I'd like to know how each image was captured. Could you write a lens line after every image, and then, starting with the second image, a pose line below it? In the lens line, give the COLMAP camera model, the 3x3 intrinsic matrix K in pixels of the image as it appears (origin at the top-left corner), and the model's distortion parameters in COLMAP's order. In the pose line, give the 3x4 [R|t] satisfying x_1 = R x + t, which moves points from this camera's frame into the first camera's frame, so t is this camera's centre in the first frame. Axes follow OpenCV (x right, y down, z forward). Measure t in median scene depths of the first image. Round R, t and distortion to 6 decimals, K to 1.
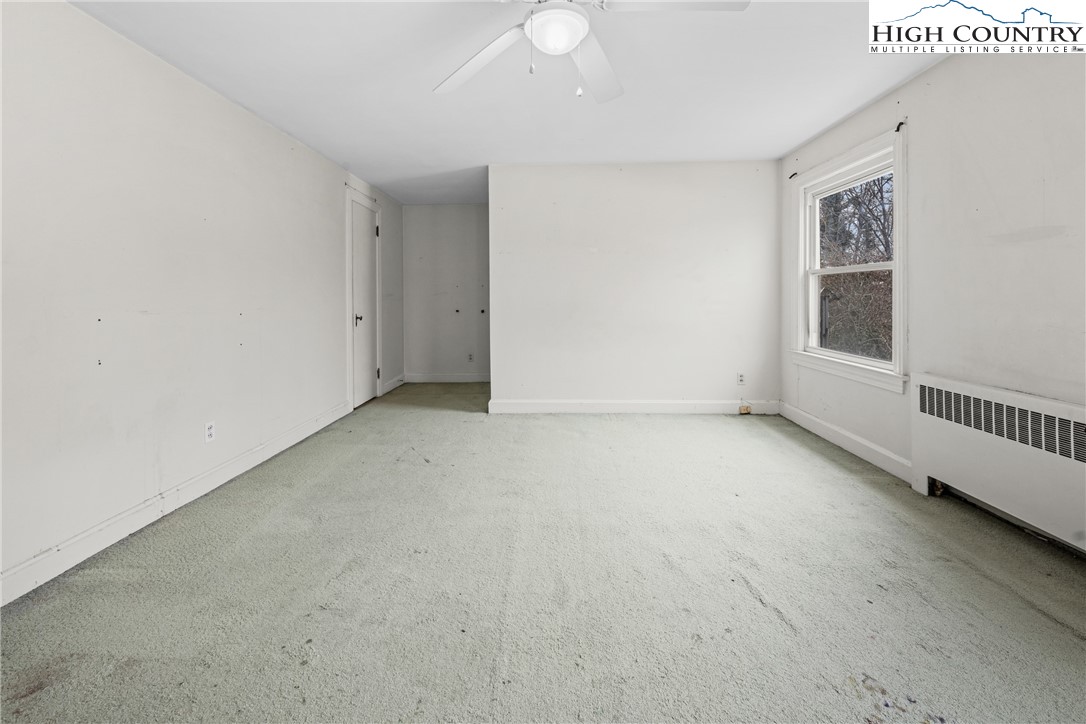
lens RADIAL K [[445.9, 0, 545.9], [0, 445.9, 299.2], [0, 0, 1]] dist [-0.001992, -0.000181]
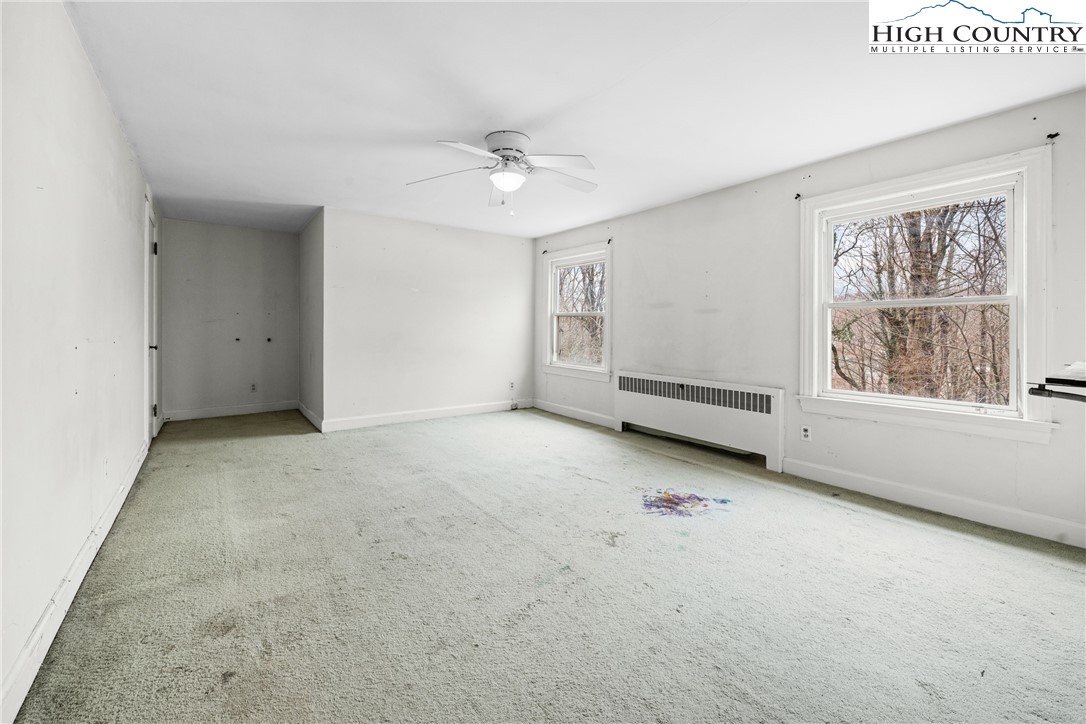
lens RADIAL K [[433.1, 0, 541.4], [0, 433.1, 328.4], [0, 0, 1]] dist [0.000364, 0.000051]
pose [[0.781238, 0.014549, 0.624064, -0.411461], [-0.013963, 0.999886, -0.005831, -0.001651], [-0.624078, -0.004159, 0.781351, -0.185191]]
